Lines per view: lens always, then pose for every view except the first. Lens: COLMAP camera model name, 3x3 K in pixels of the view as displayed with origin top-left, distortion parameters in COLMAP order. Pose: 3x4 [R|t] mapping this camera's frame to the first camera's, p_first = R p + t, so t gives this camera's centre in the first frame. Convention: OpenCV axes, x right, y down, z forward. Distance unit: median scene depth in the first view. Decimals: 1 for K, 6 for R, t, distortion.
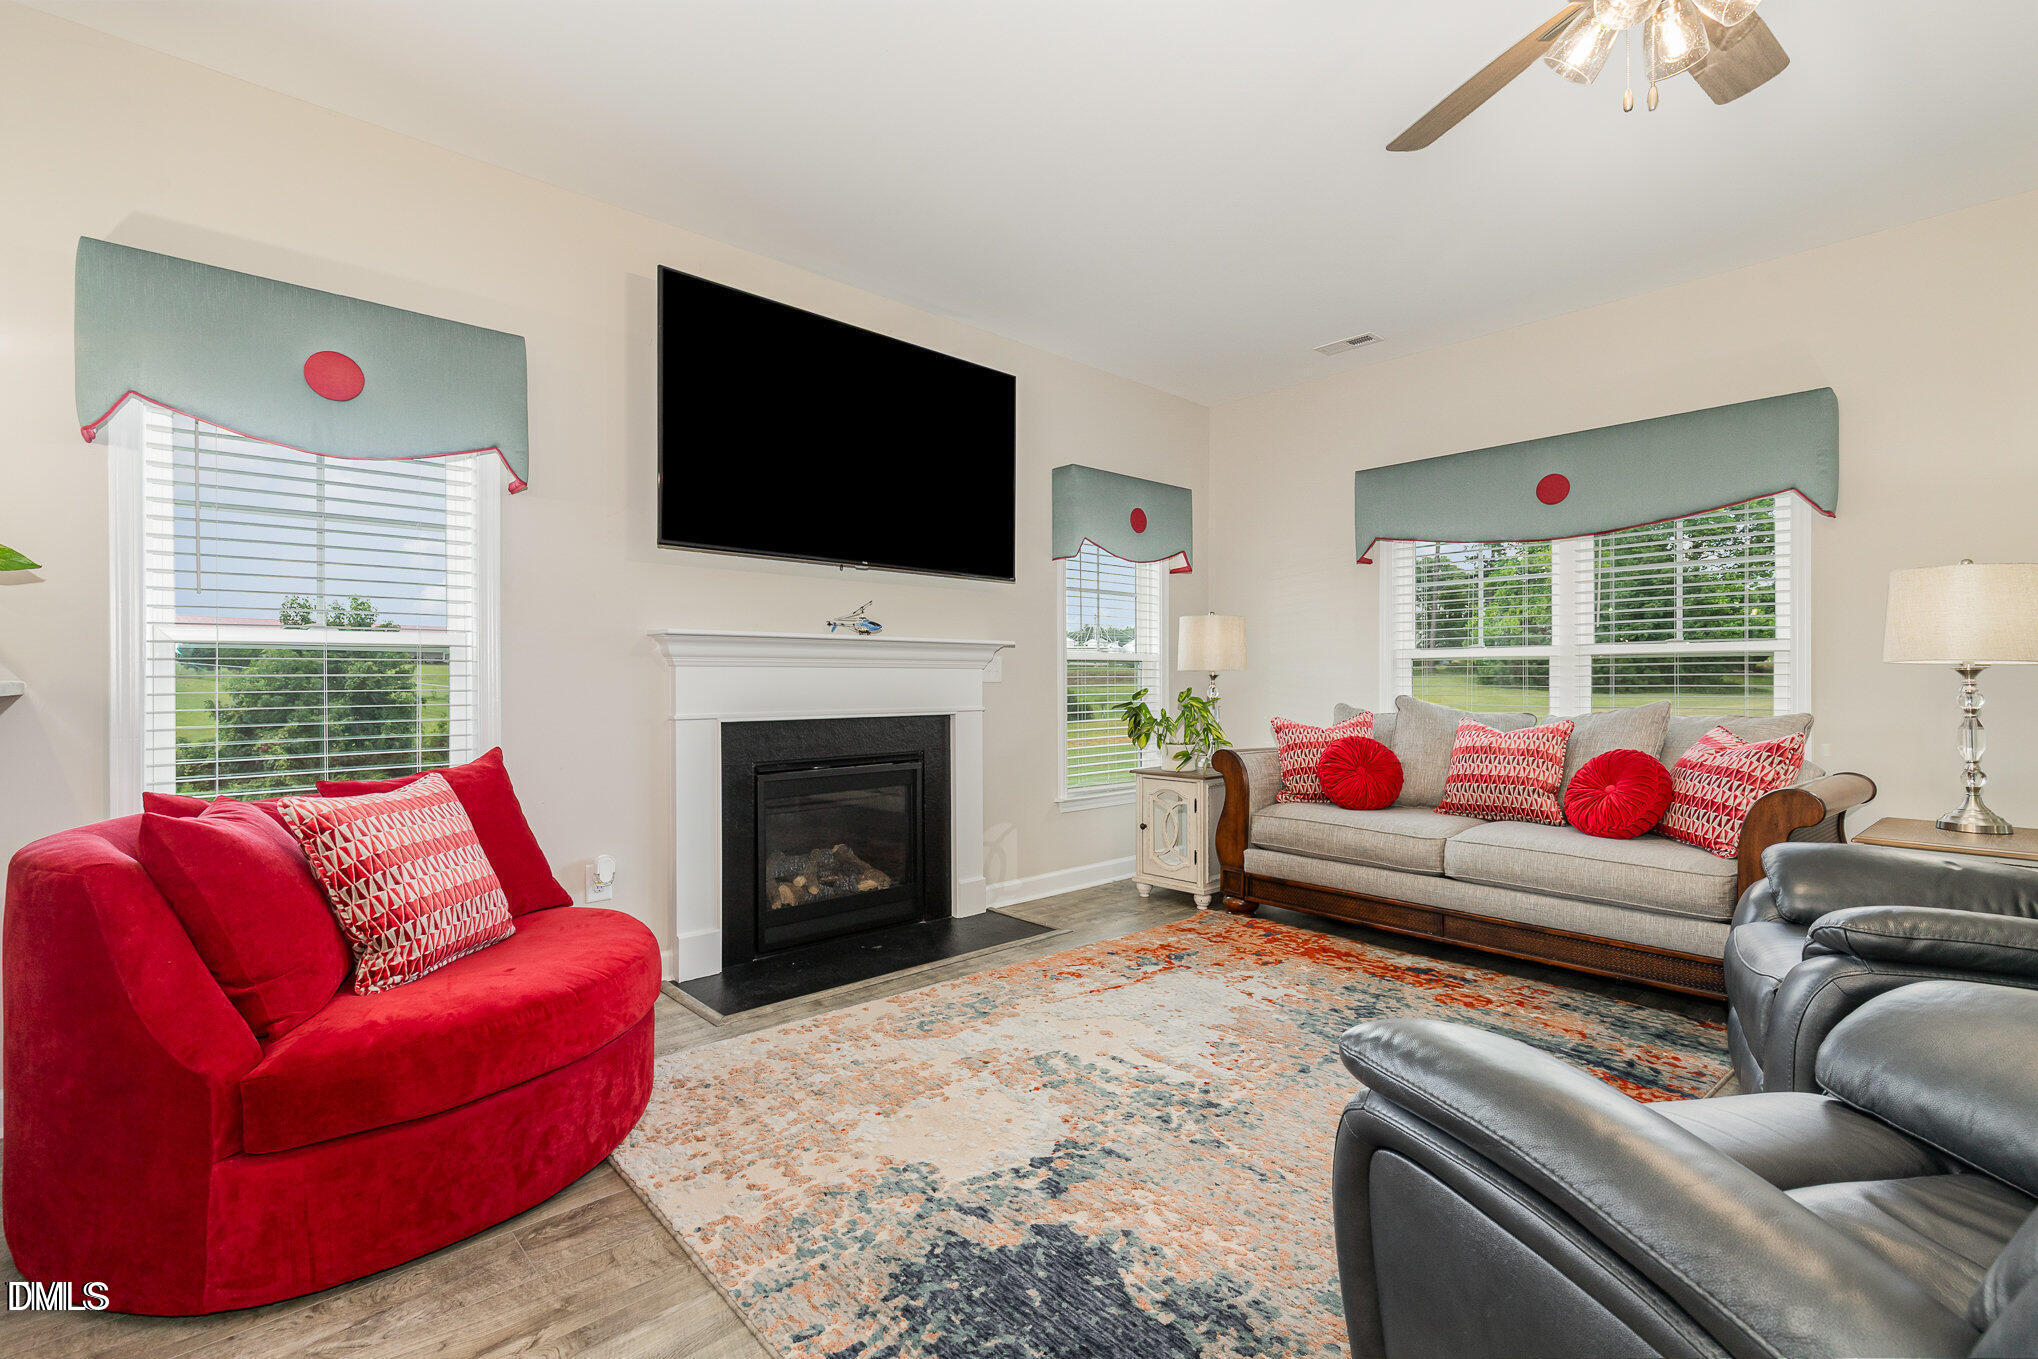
lens RADIAL K [[929.4, 0, 1016.7], [0, 929.4, 677.0], [0, 0, 1]] dist [0.011153, -0.003020]
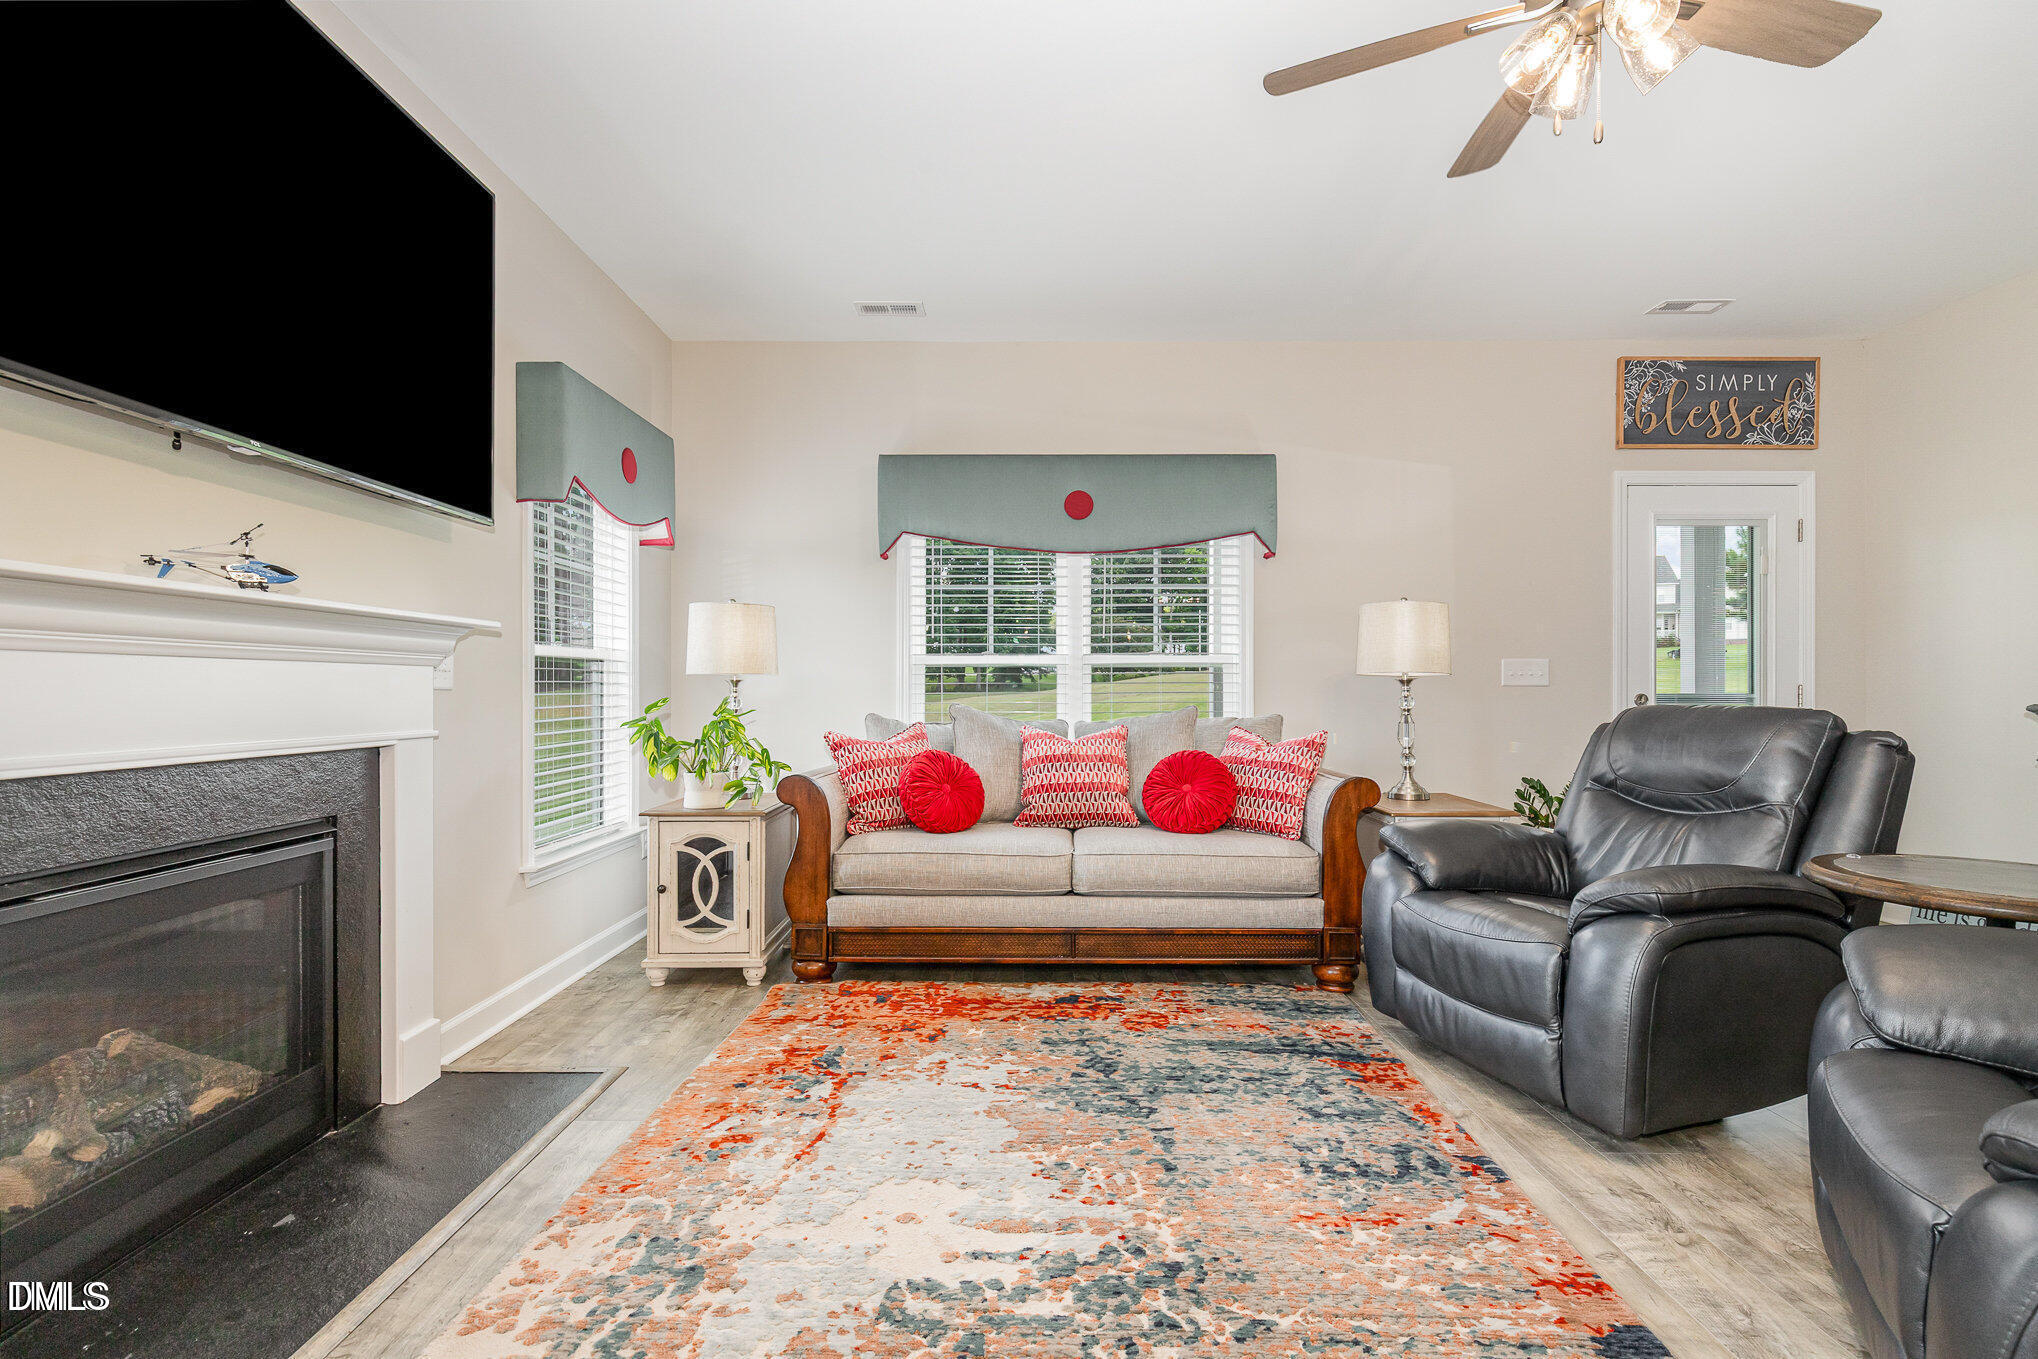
lens RADIAL K [[929.4, 0, 1031.9], [0, 929.4, 684.3], [0, 0, 1]] dist [0.011153, -0.003020]
pose [[0.674045, 0.005076, 0.738672, -0.267346], [-0.002972, 0.999987, -0.004159, 0.005019], [-0.738684, 0.000608, 0.674052, 0.390091]]
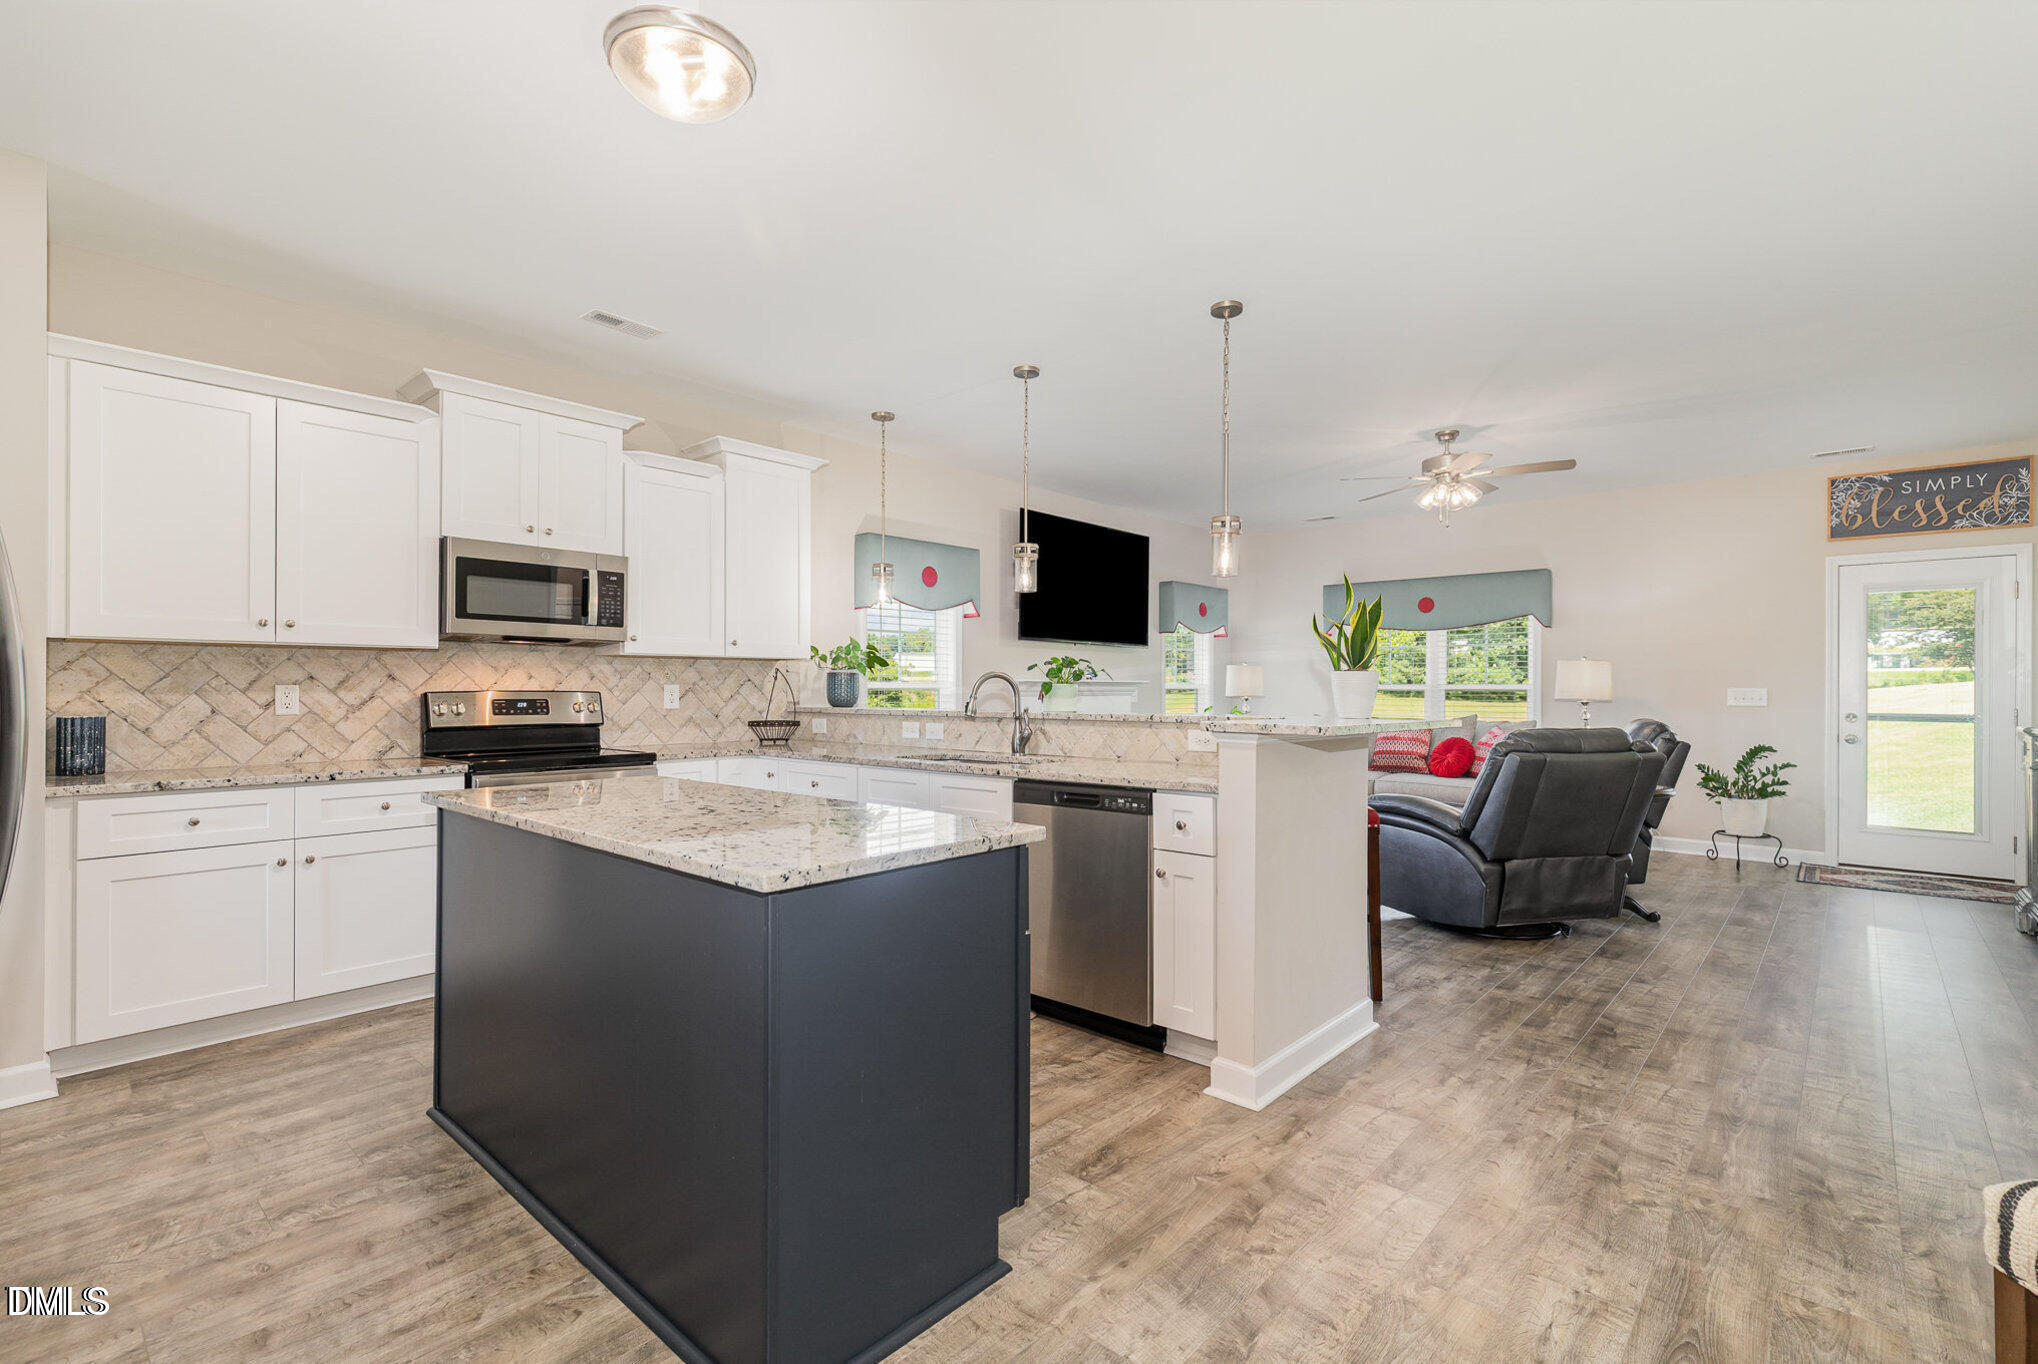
lens RADIAL K [[929.4, 0, 1018.4], [0, 929.4, 681.2], [0, 0, 1]] dist [0.011153, -0.003020]
pose [[0.996089, 0.005865, 0.088164, -0.515714], [-0.005657, 0.999981, -0.002607, -0.037508], [-0.088178, 0.002098, 0.996103, -1.000725]]
